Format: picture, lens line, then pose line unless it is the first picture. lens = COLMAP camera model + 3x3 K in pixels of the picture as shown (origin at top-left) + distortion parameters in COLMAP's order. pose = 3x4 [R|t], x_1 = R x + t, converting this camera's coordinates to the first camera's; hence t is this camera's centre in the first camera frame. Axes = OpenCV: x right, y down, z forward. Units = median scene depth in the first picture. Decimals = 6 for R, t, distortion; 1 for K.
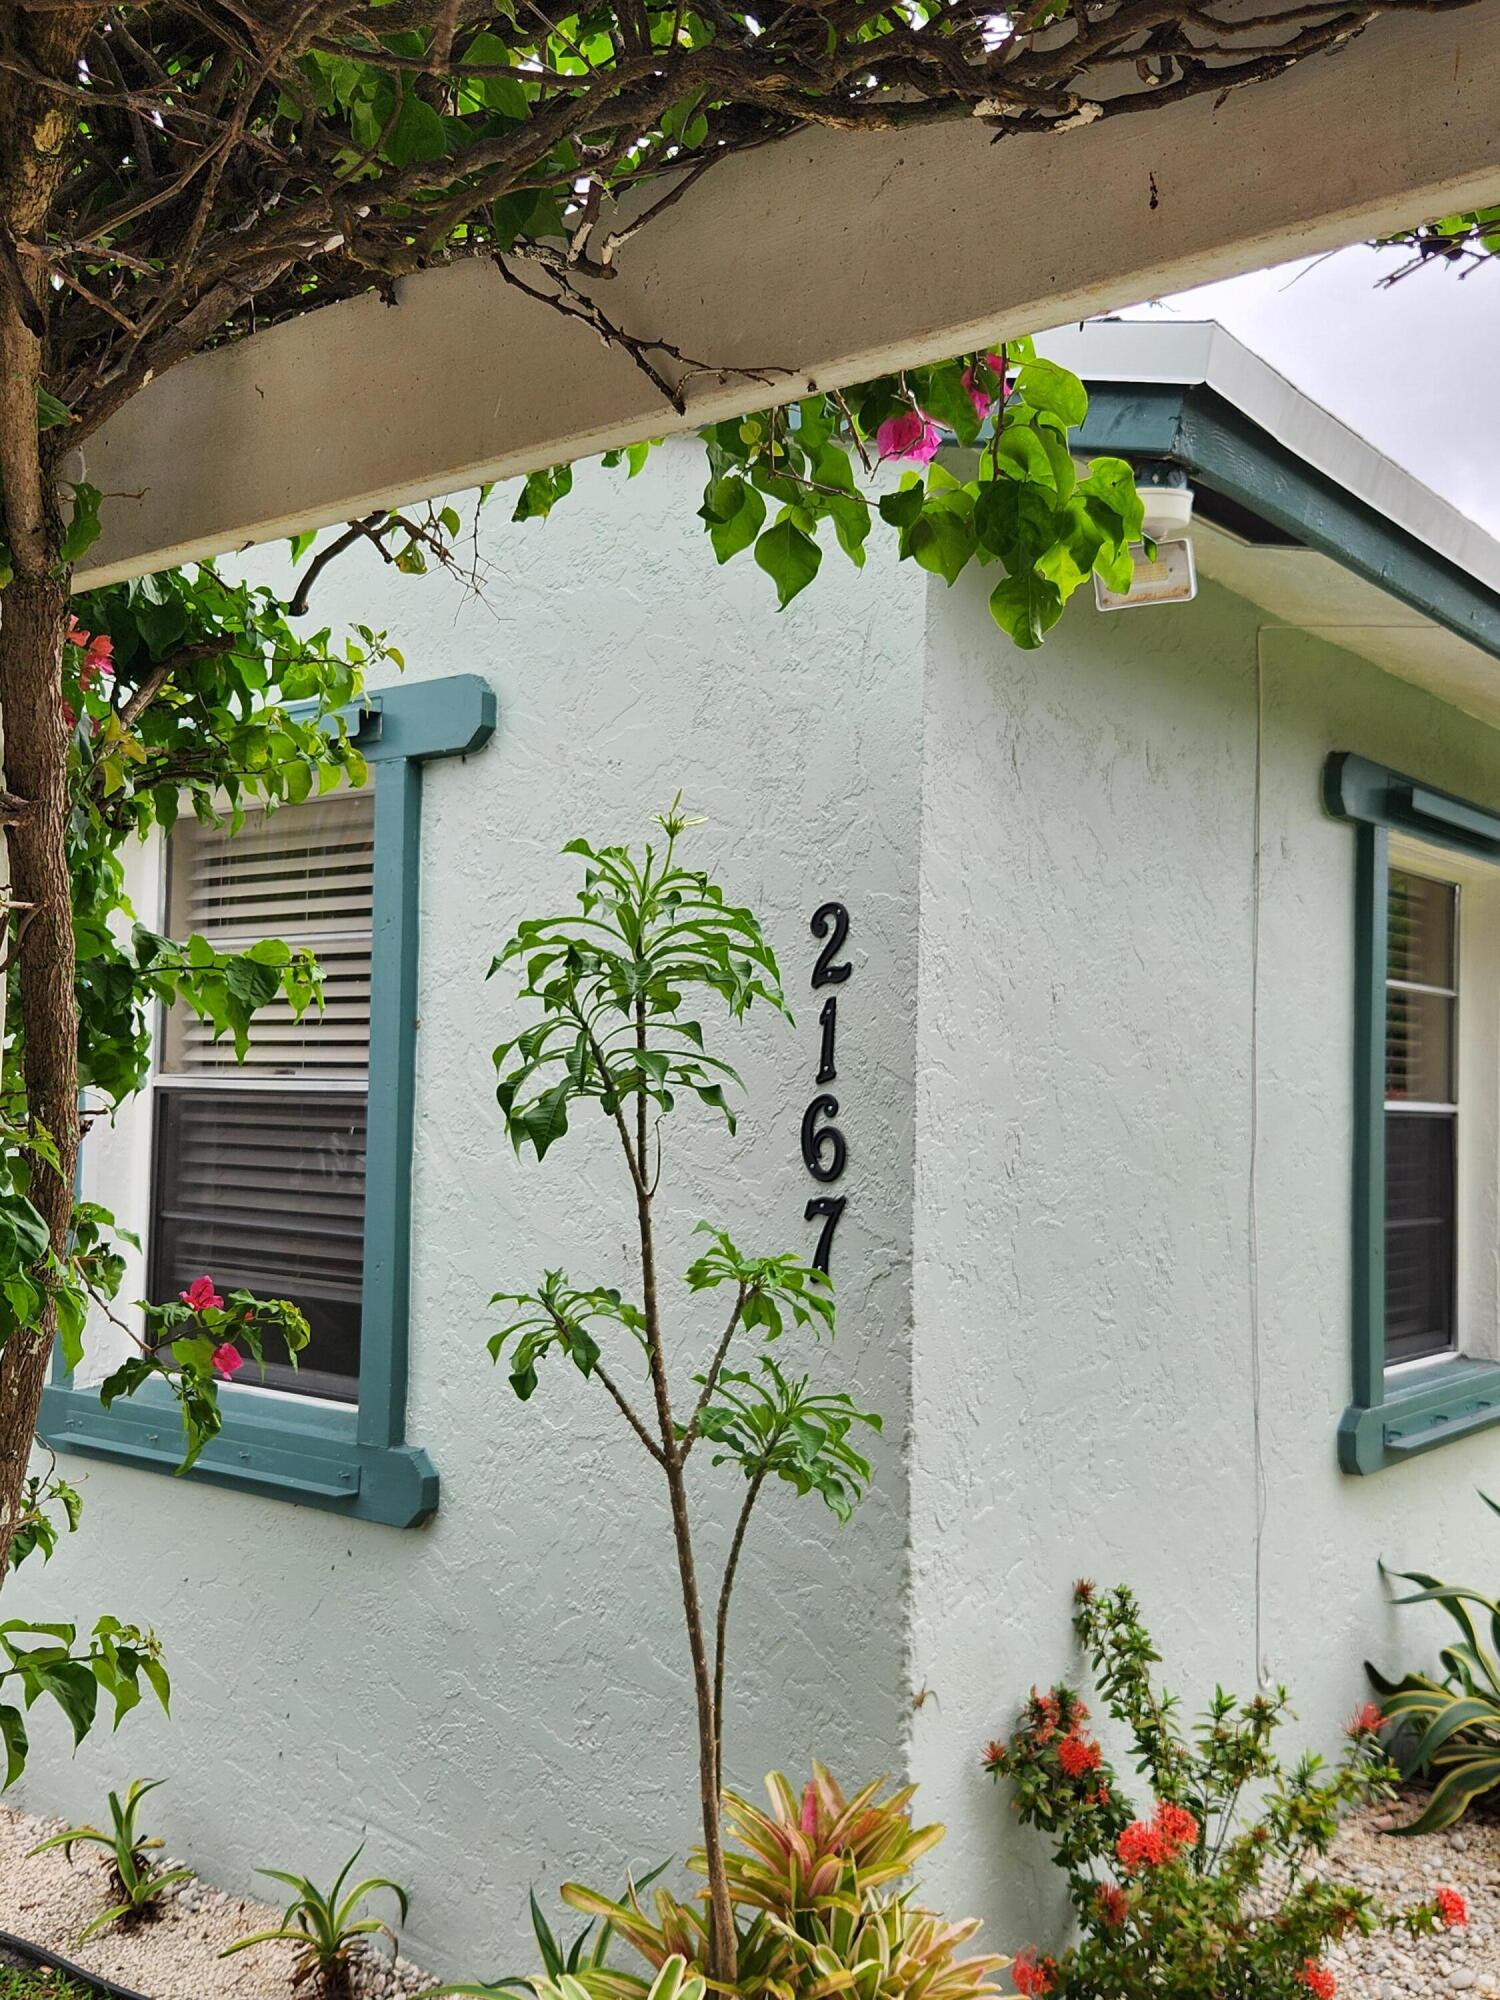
lens RADIAL K [[1901.2, 0, 745.0], [0, 1901.2, 1009.8], [0, 0, 1]] dist [0.020658, 0.000000]
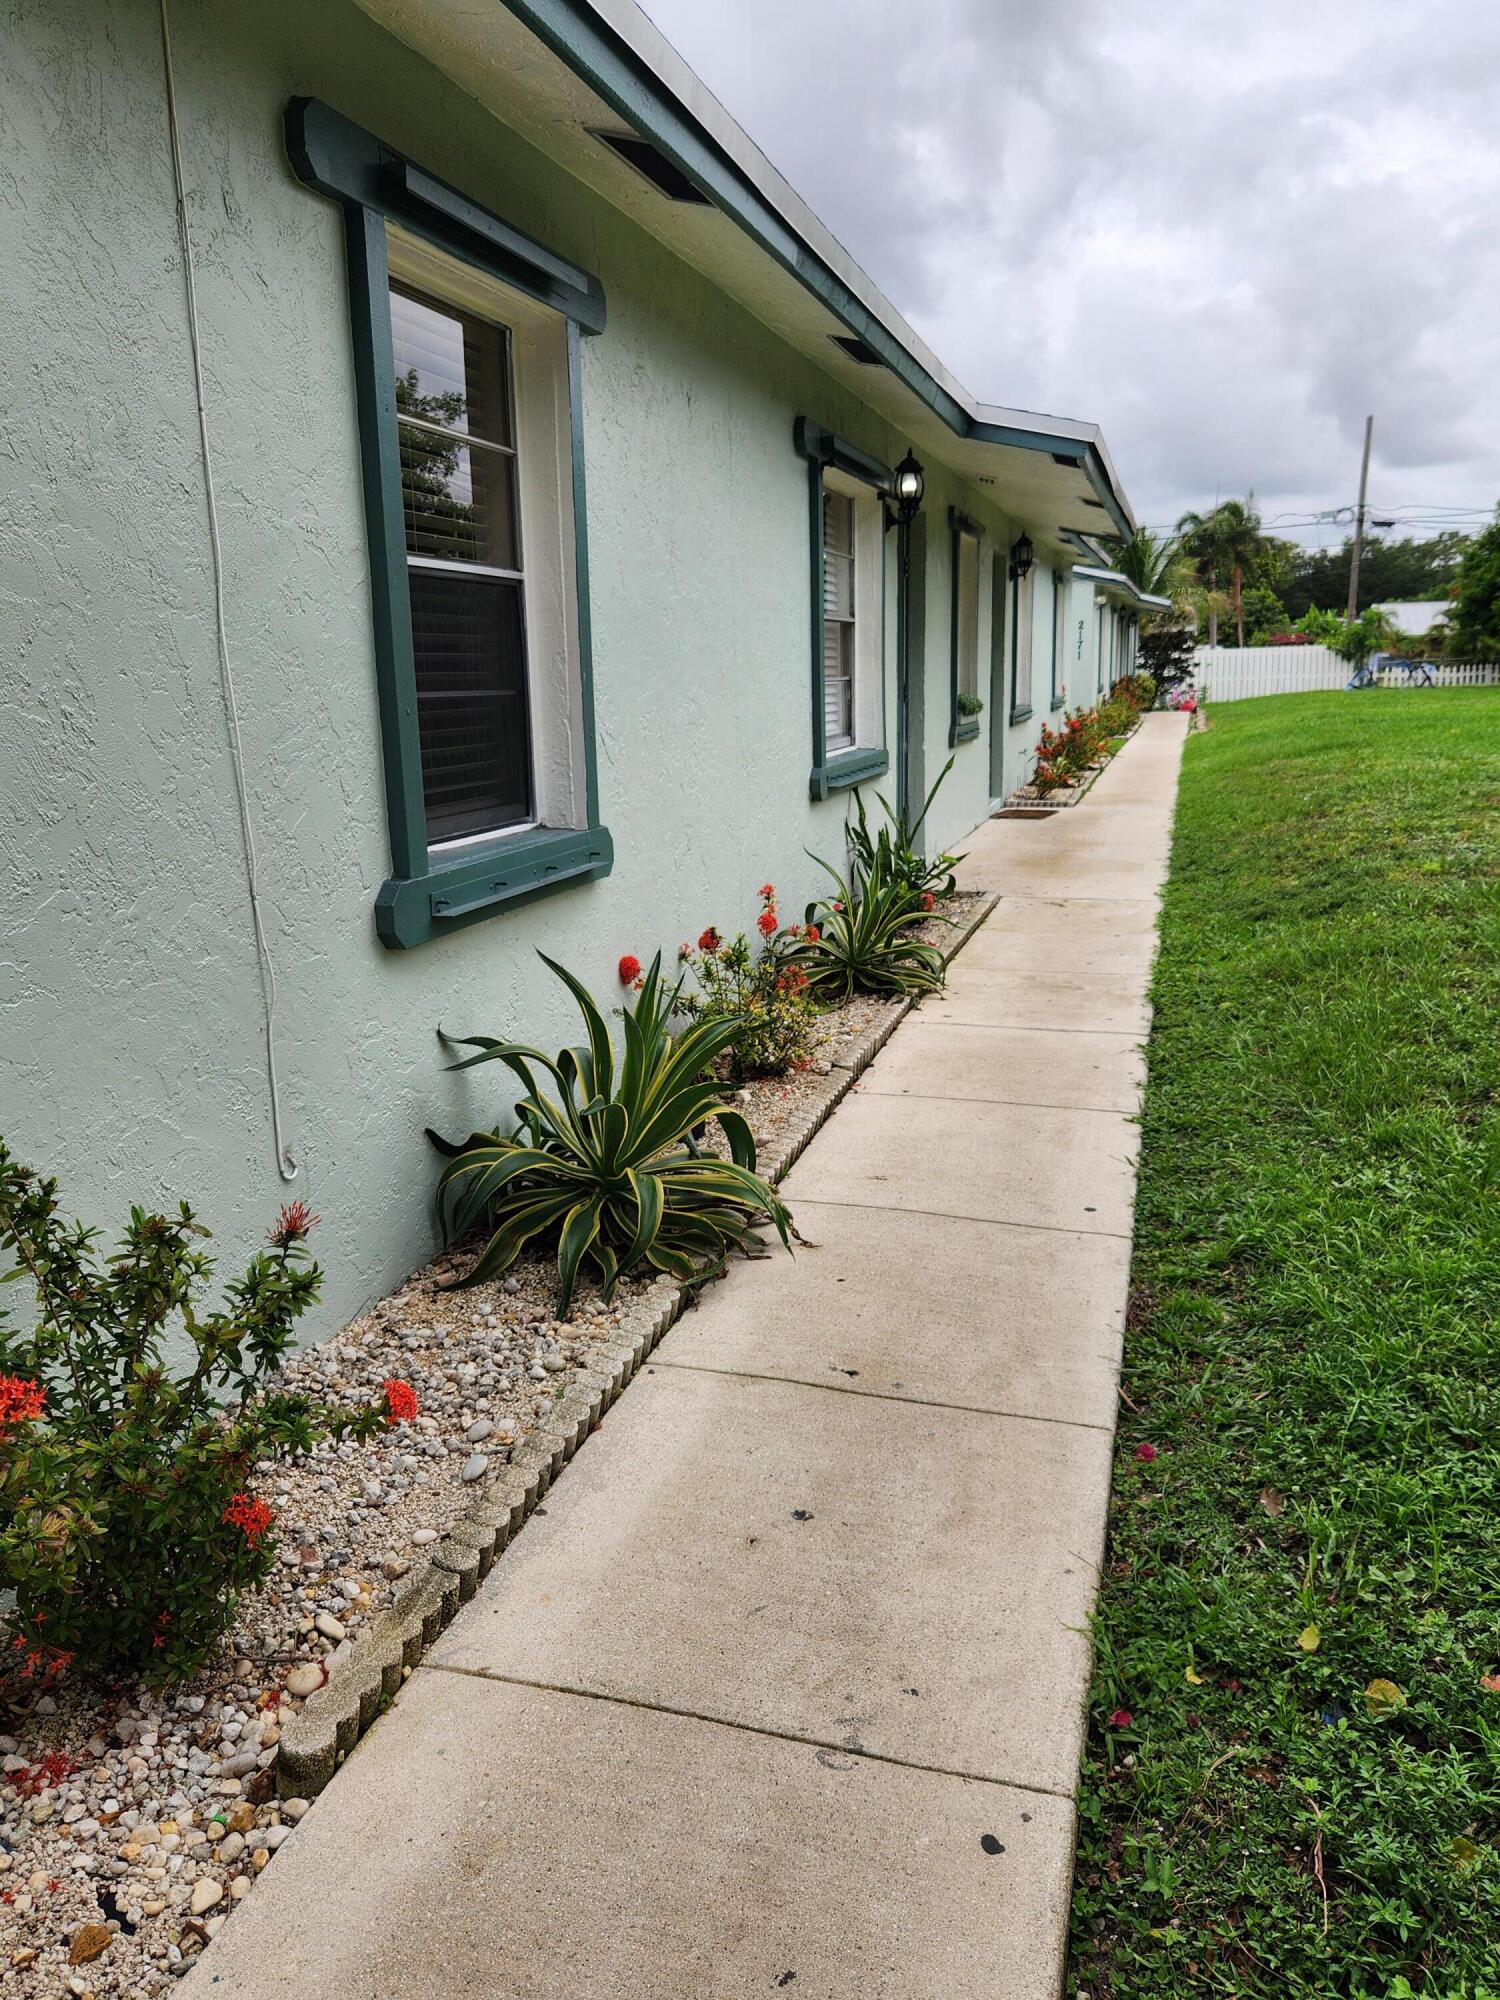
lens RADIAL K [[1564.4, 0, 740.4], [0, 1564.4, 990.3], [0, 0, 1]] dist [0.055740, -0.027664]
pose [[0.921607, -0.120151, 0.369058, 0.246318], [0.025801, 0.967739, 0.250630, 0.094713], [-0.387265, -0.221460, 0.894976, 0.298147]]
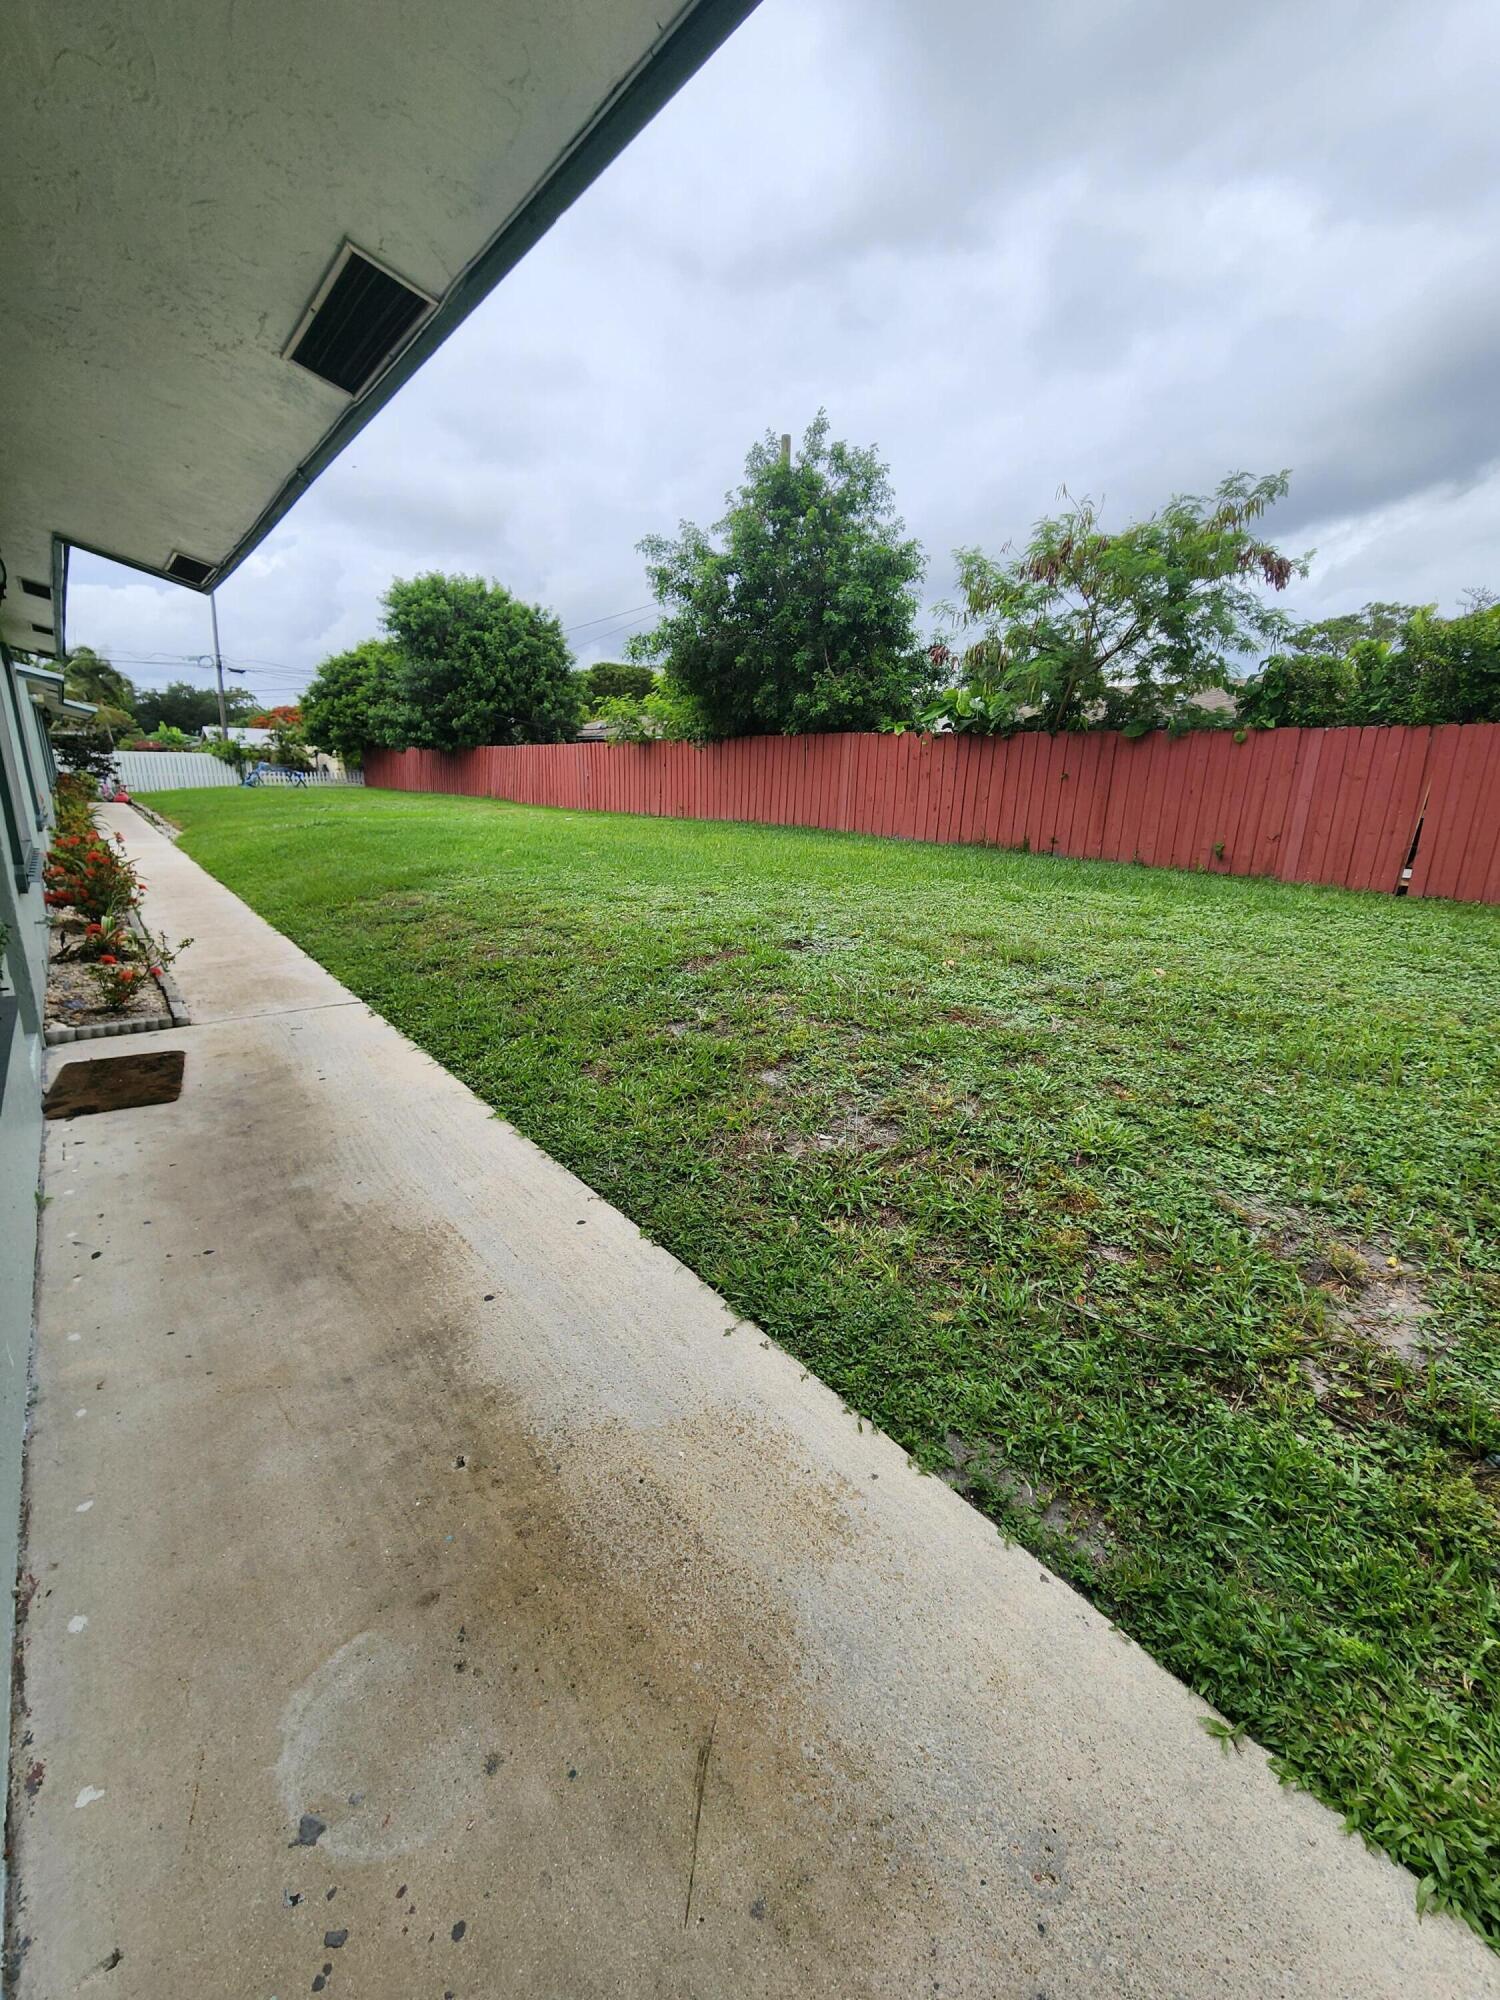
lens RADIAL K [[819.0, 0, 737.5], [0, 819.0, 999.9], [0, 0, 1]] dist [0.007676, -0.005160]
pose [[0.225587, -0.277868, 0.933756, 1.504671], [-0.066536, 0.951830, 0.299321, 0.189401], [-0.971948, -0.129652, 0.196232, 2.545215]]
